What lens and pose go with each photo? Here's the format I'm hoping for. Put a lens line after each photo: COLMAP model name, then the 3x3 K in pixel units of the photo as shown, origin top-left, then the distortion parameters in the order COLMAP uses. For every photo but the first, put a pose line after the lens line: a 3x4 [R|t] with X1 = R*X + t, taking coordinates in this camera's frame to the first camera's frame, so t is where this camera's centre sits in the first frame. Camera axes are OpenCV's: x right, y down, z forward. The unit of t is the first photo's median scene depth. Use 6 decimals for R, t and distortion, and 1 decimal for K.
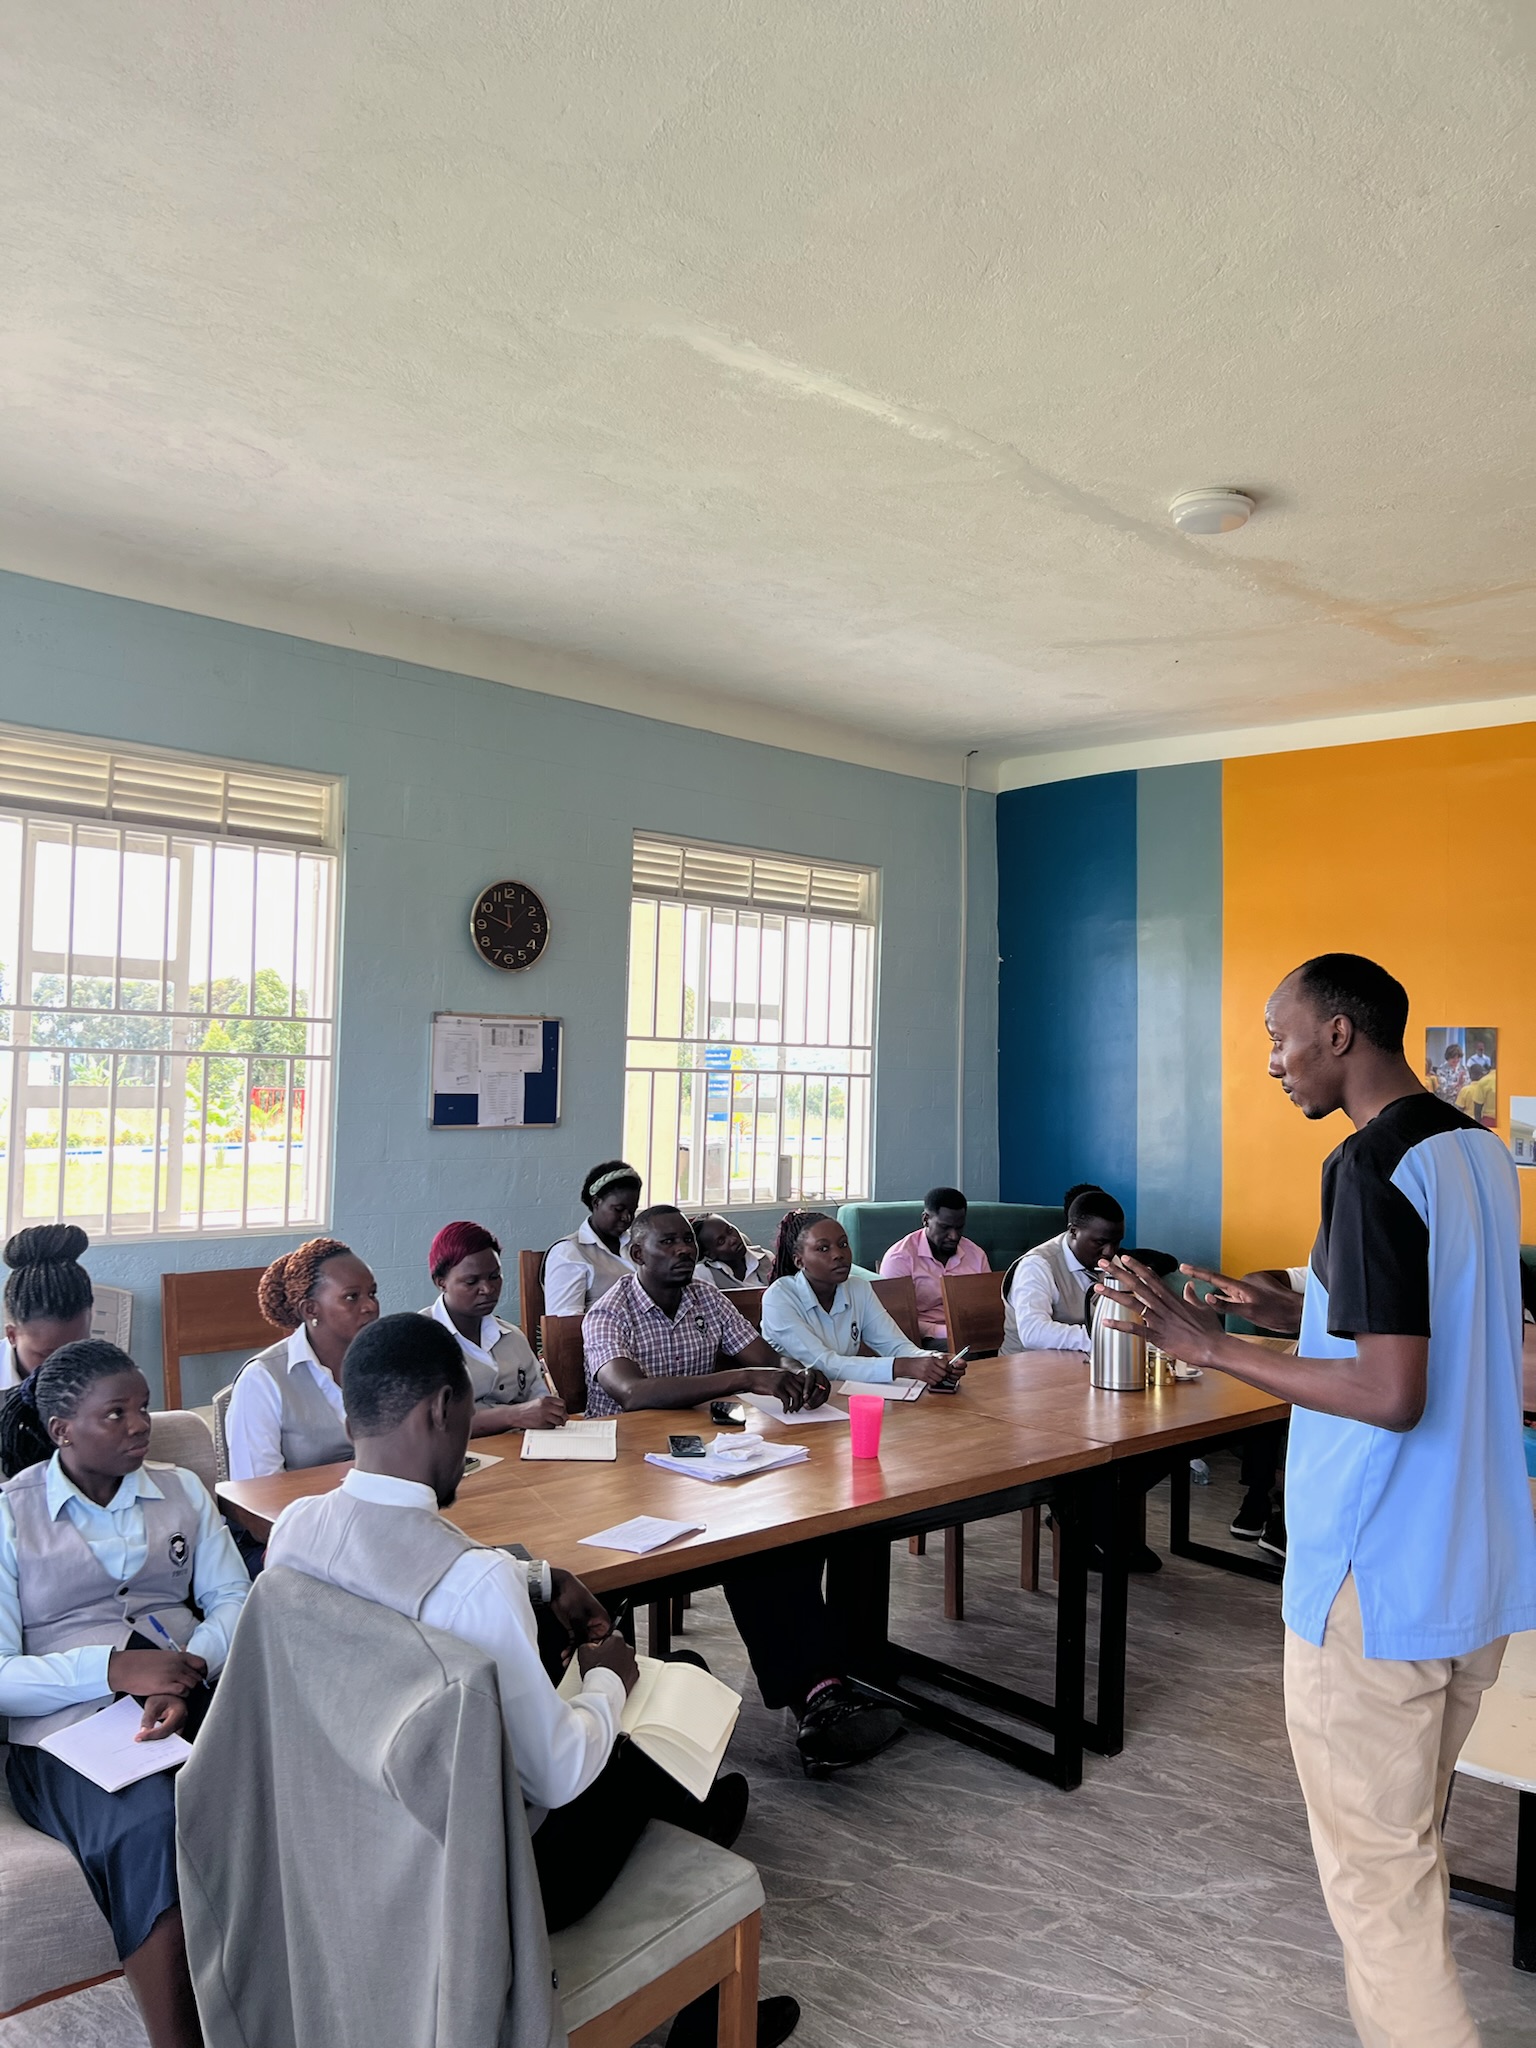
lens RADIAL K [[1554.3, 0, 759.6], [0, 1554.3, 1037.3], [0, 0, 1]] dist [0.020213, -0.030496]
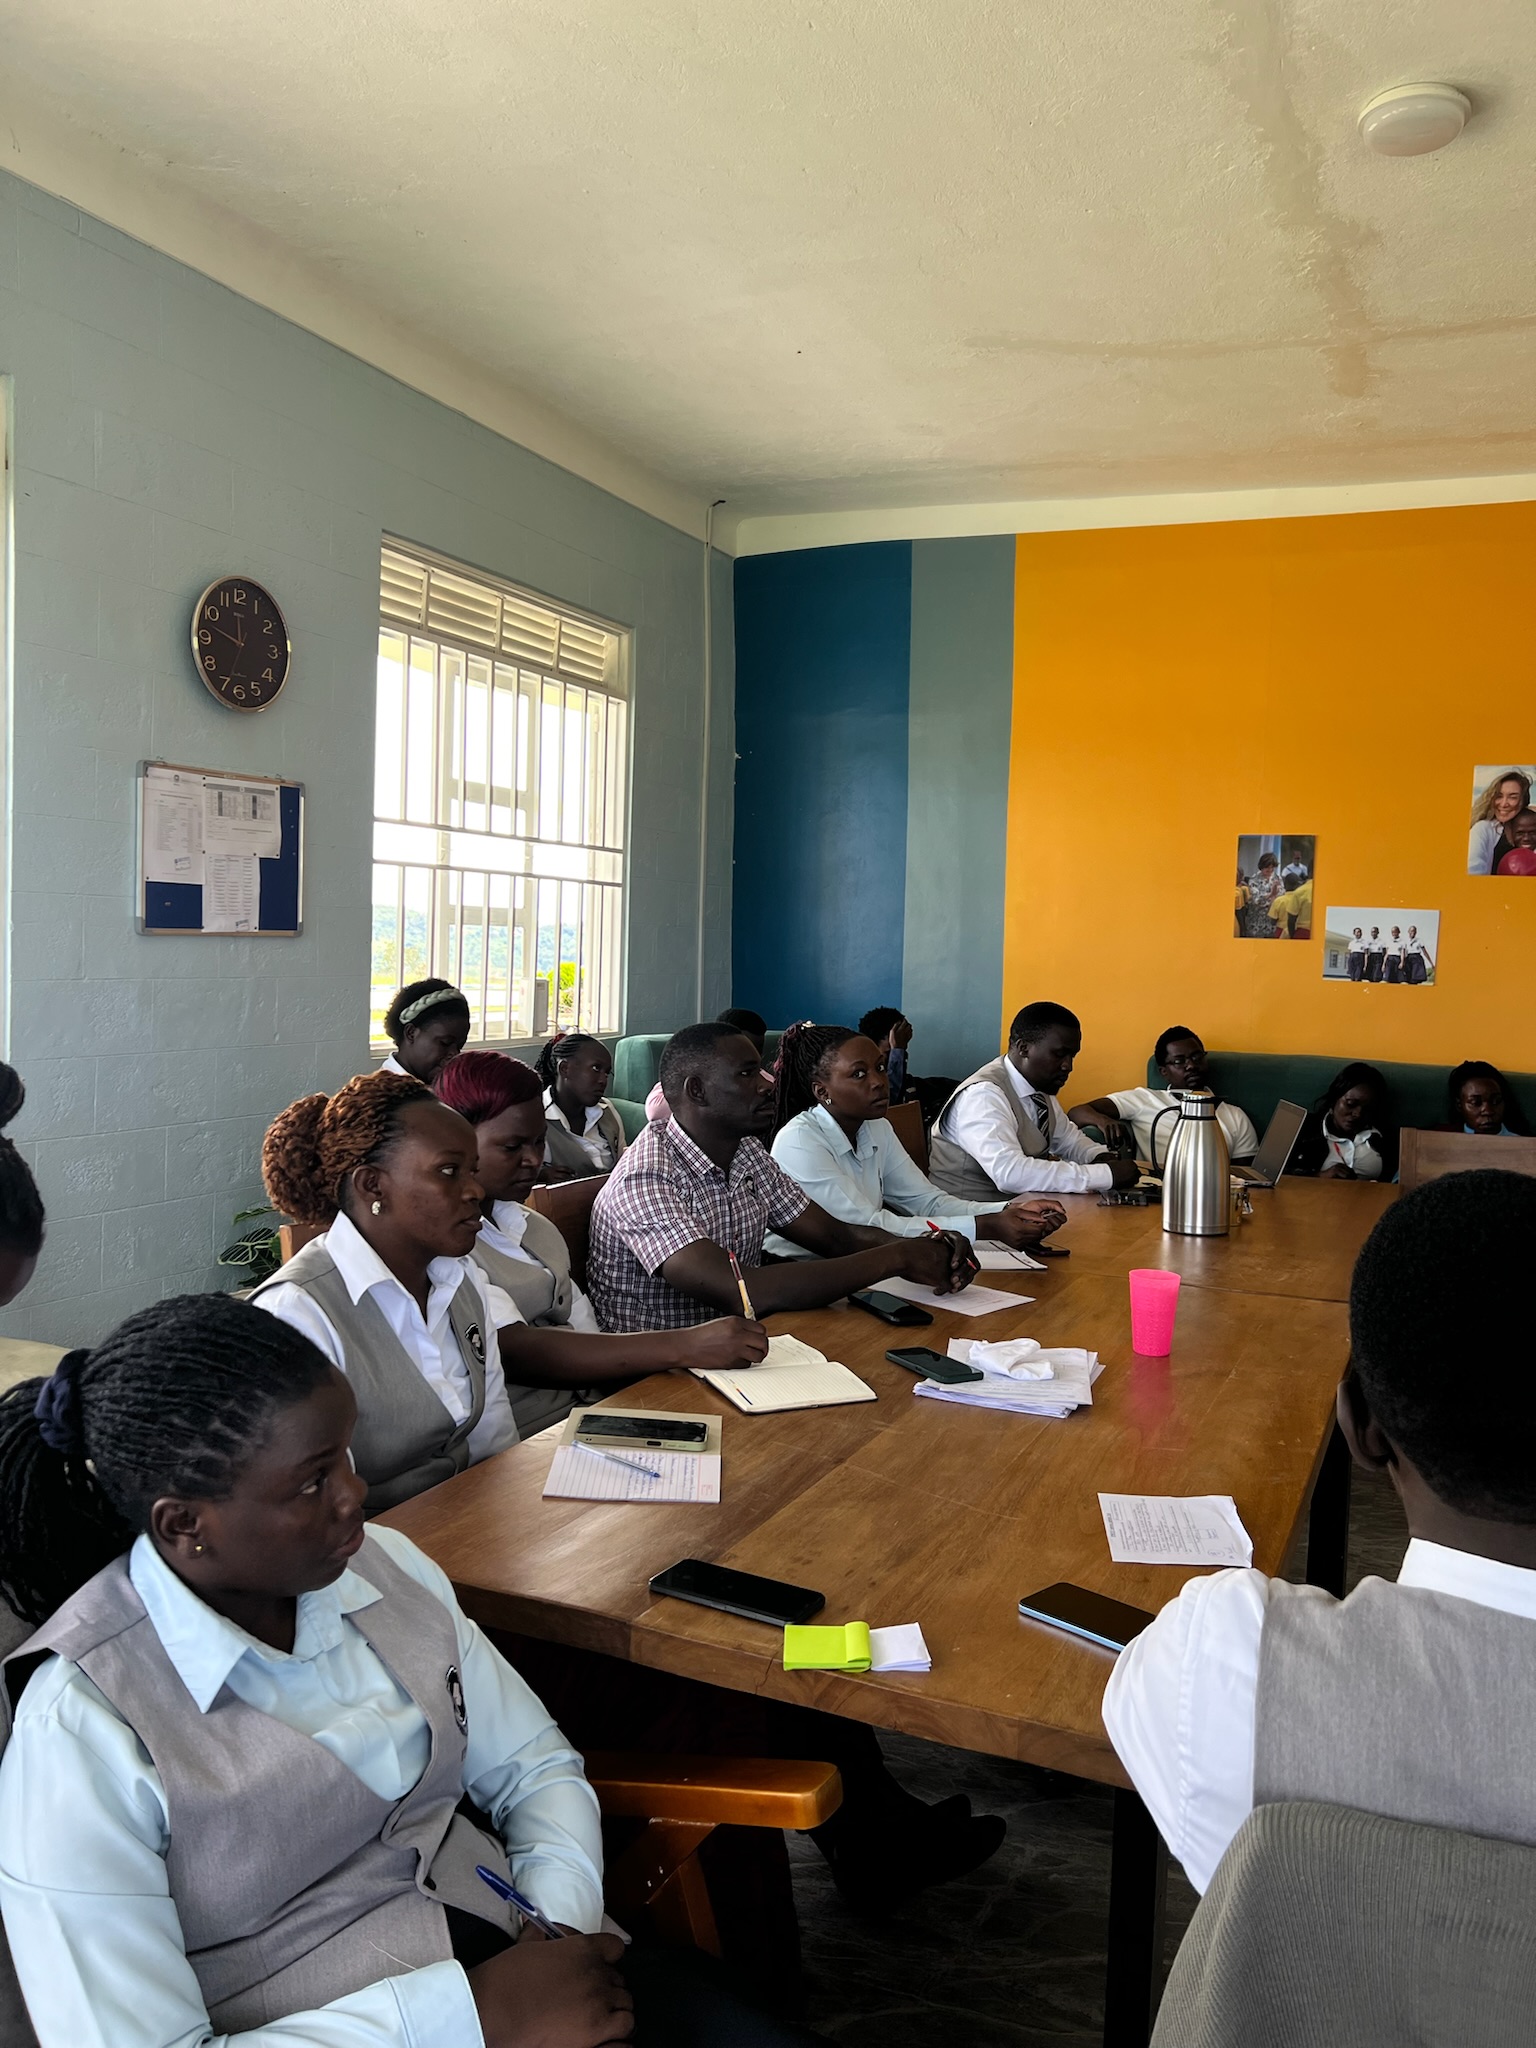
lens RADIAL K [[1554.3, 0, 778.9], [0, 1554.3, 1017.3], [0, 0, 1]] dist [0.020213, -0.030496]
pose [[0.917166, -0.017855, 0.398106, -0.215942], [-0.012879, 0.997146, 0.074391, 0.038929], [-0.398298, -0.073356, 0.914318, 0.250474]]
